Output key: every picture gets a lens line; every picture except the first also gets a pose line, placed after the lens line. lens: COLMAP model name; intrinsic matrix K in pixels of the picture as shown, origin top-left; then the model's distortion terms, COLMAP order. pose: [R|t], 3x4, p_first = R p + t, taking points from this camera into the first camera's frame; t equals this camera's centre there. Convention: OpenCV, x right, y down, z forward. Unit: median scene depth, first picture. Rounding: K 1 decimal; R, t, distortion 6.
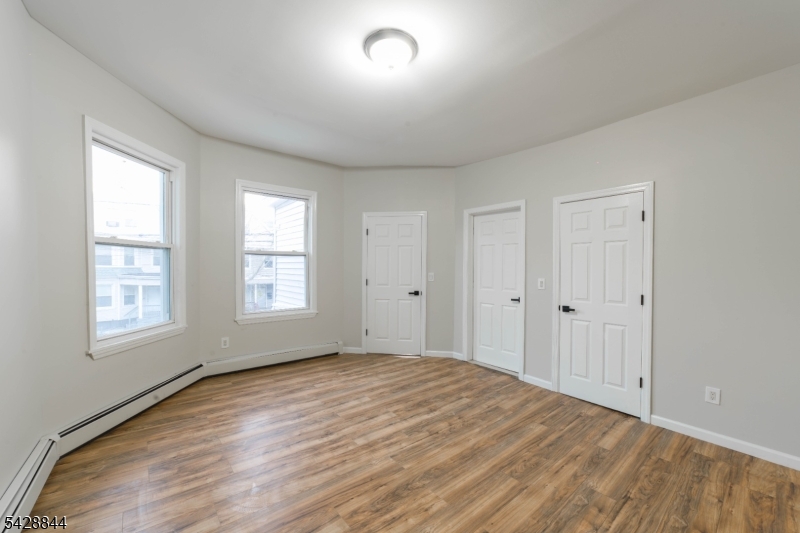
lens RADIAL K [[320.4, 0, 397.0], [0, 320.4, 268.9], [0, 0, 1]] dist [-0.028264, 0.007879]
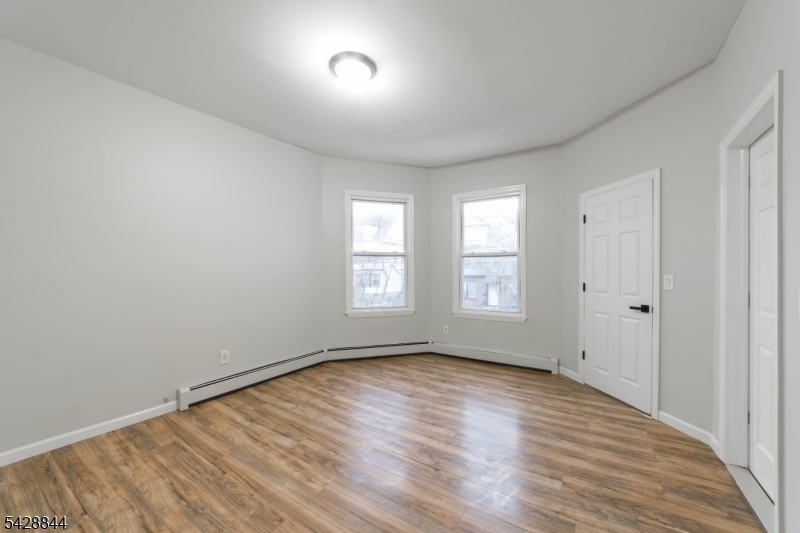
lens RADIAL K [[314.3, 0, 383.2], [0, 314.3, 270.4], [0, 0, 1]] dist [-0.018270, 0.000620]
pose [[0.281247, -0.006234, -0.959615, 0.740355], [-0.005939, 0.999948, -0.008236, 0.018479], [0.959617, 0.008016, 0.281195, 0.565643]]
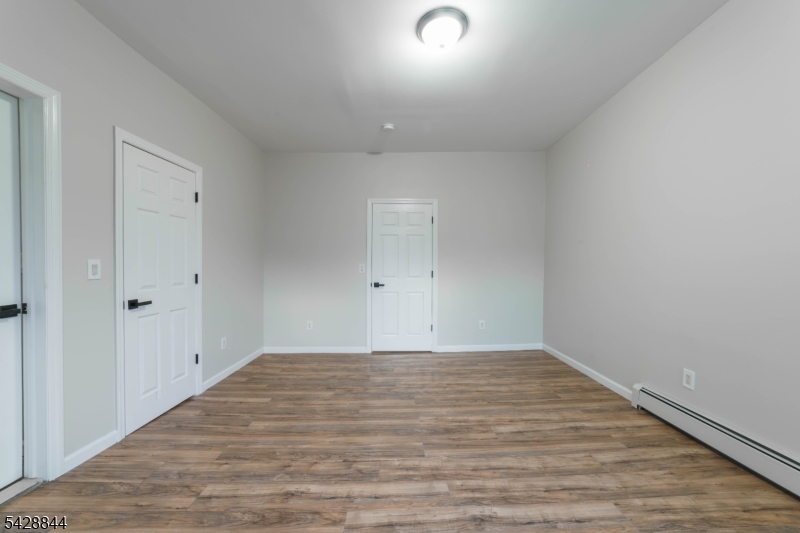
lens RADIAL K [[323.2, 0, 431.2], [0, 323.2, 267.1], [0, 0, 1]] dist [-0.019161, 0.000301]
pose [[-0.844940, -0.009322, 0.534780, -0.393188], [-0.001418, 0.999884, 0.015189, 0.039646], [-0.534860, 0.012075, -0.844855, 1.339524]]
